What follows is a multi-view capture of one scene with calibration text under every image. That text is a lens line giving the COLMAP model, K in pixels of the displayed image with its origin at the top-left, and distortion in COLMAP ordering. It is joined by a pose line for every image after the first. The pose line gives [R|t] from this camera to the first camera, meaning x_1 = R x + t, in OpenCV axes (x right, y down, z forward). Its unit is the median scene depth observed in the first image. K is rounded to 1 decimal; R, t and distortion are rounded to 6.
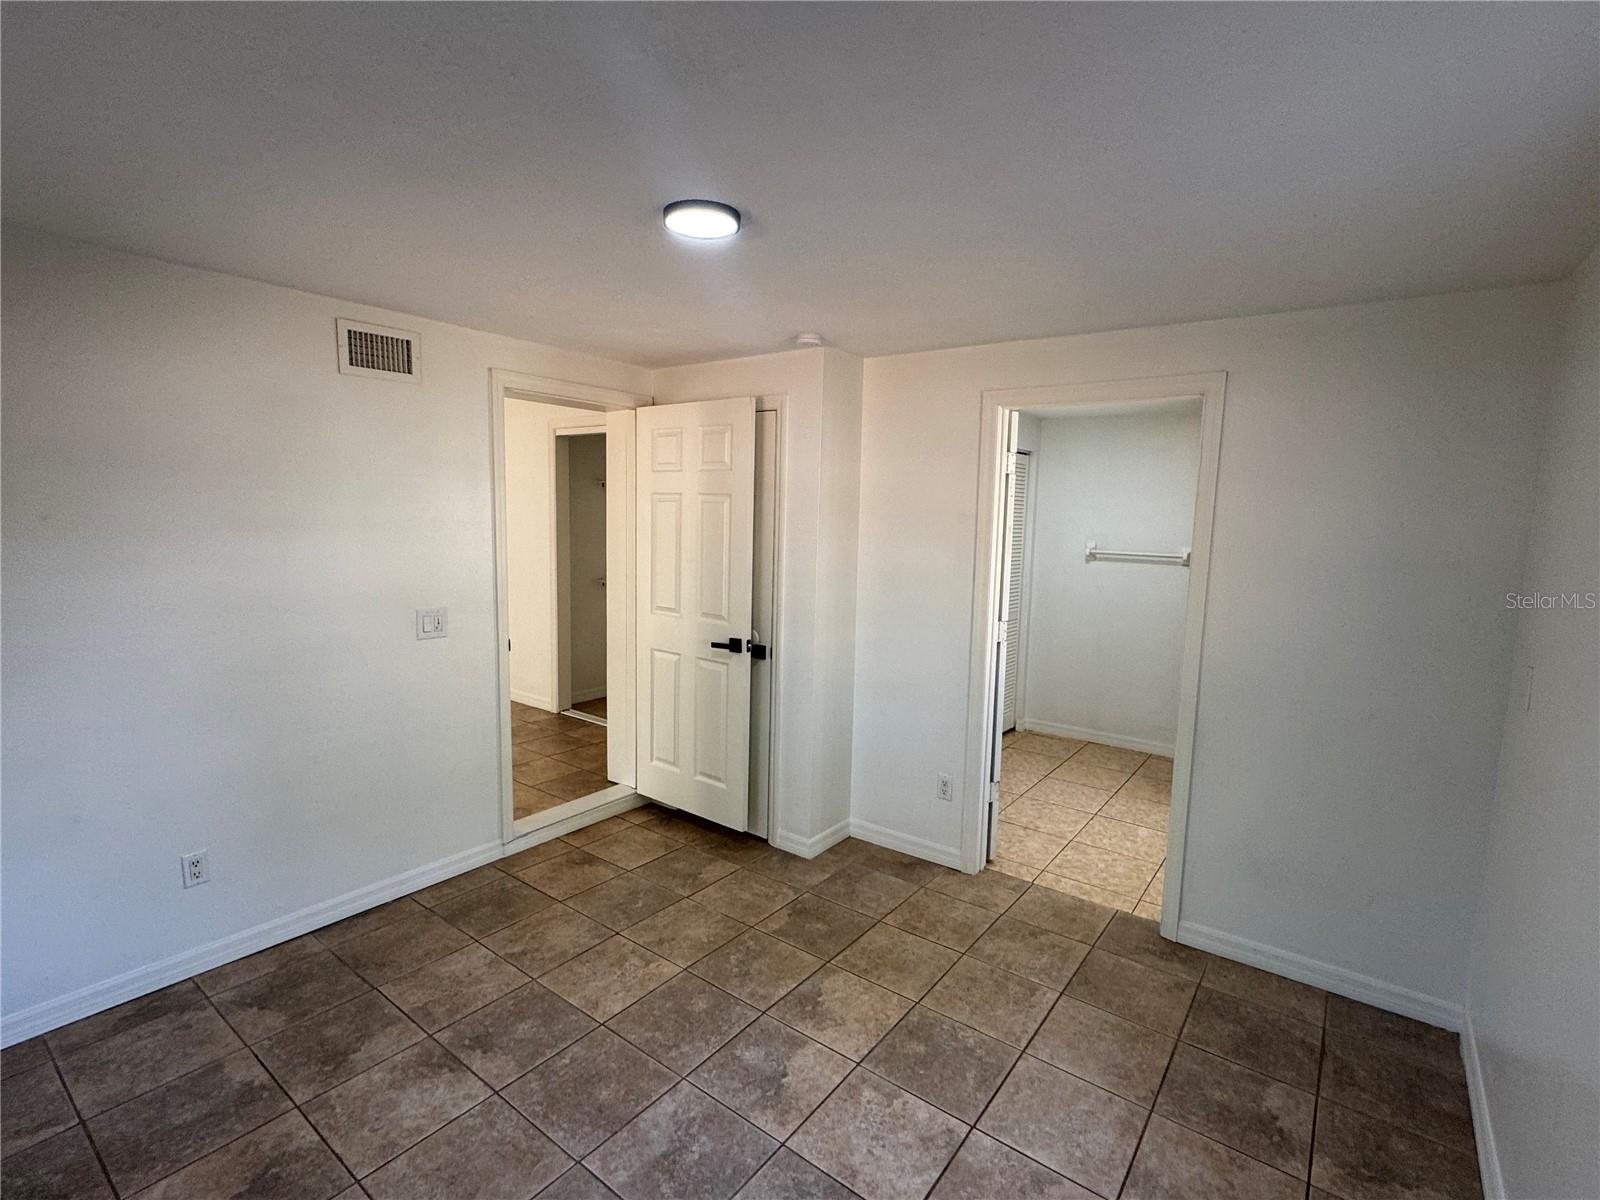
lens RADIAL K [[756.8, 0, 795.4], [0, 756.8, 600.6], [0, 0, 1]] dist [-0.000890, 0.000273]
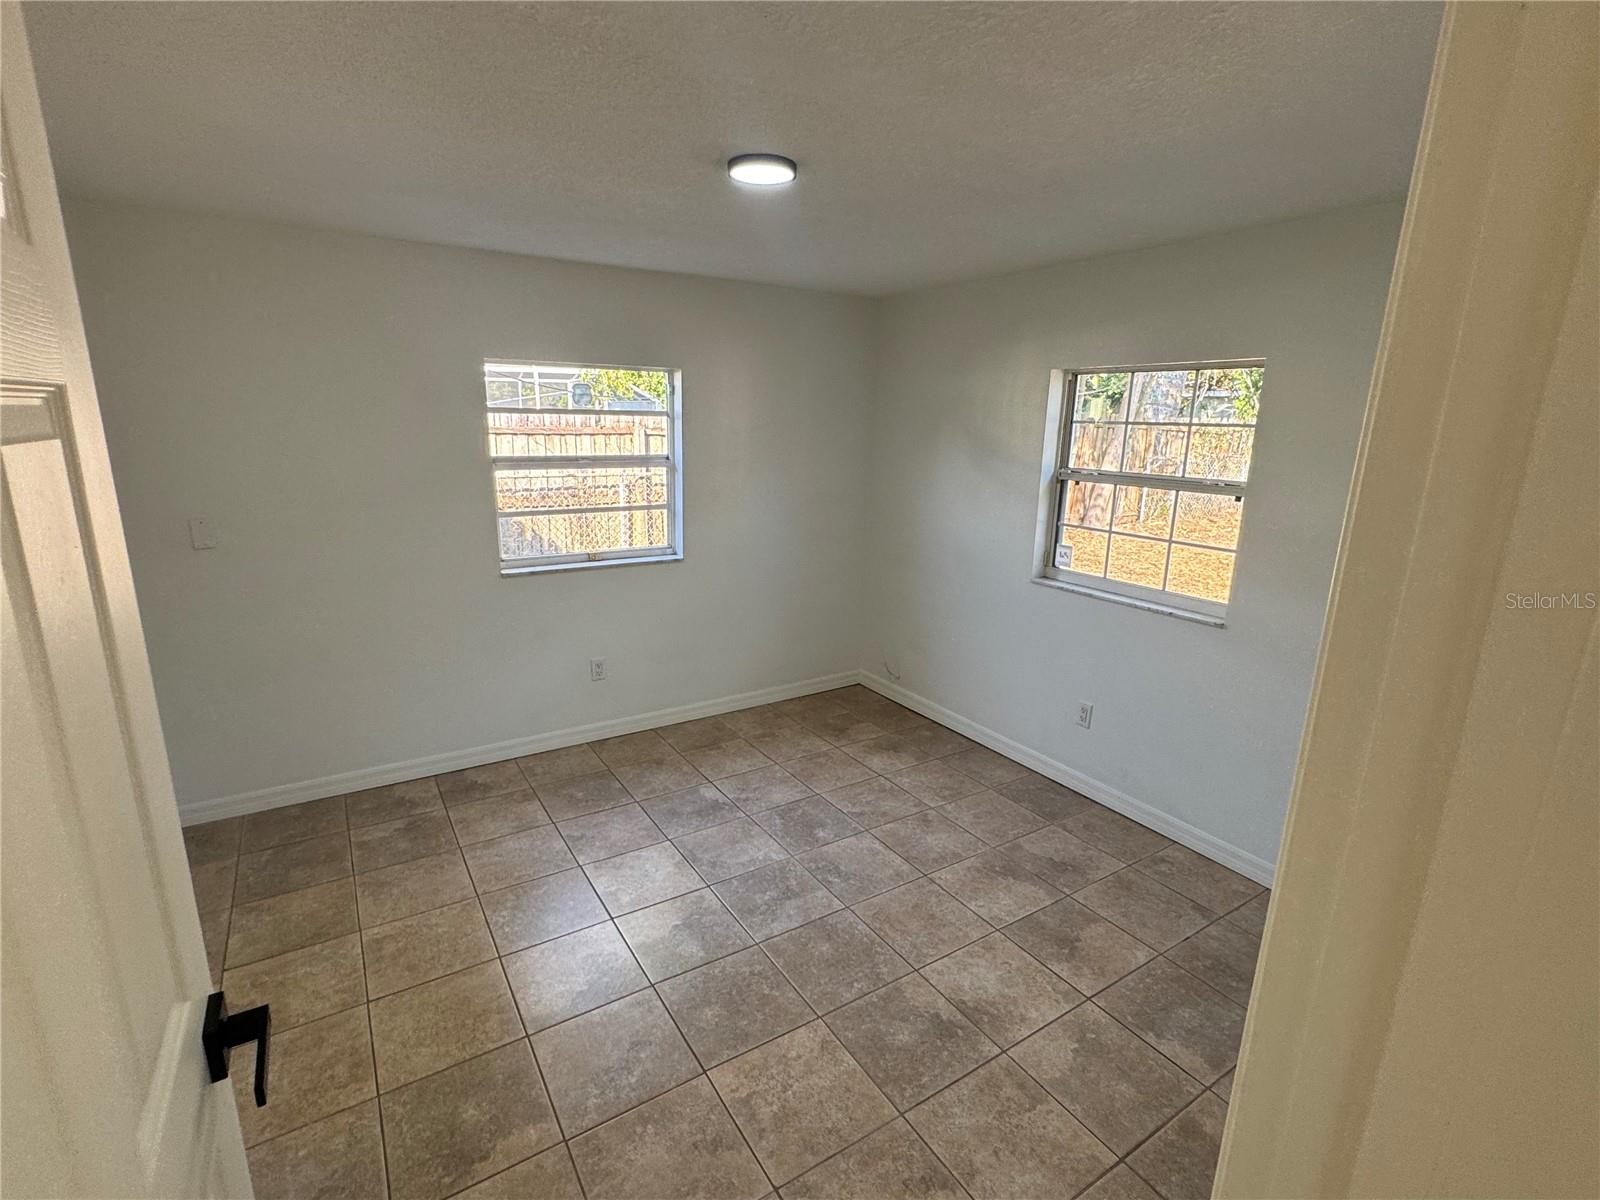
lens RADIAL K [[756.8, 0, 795.4], [0, 756.8, 600.6], [0, 0, 1]] dist [-0.000890, 0.000273]
pose [[-0.935538, -0.126016, 0.329983, -0.504636], [-0.001331, 0.935449, 0.353460, -0.251301], [-0.353224, 0.330236, -0.875315, 1.779930]]
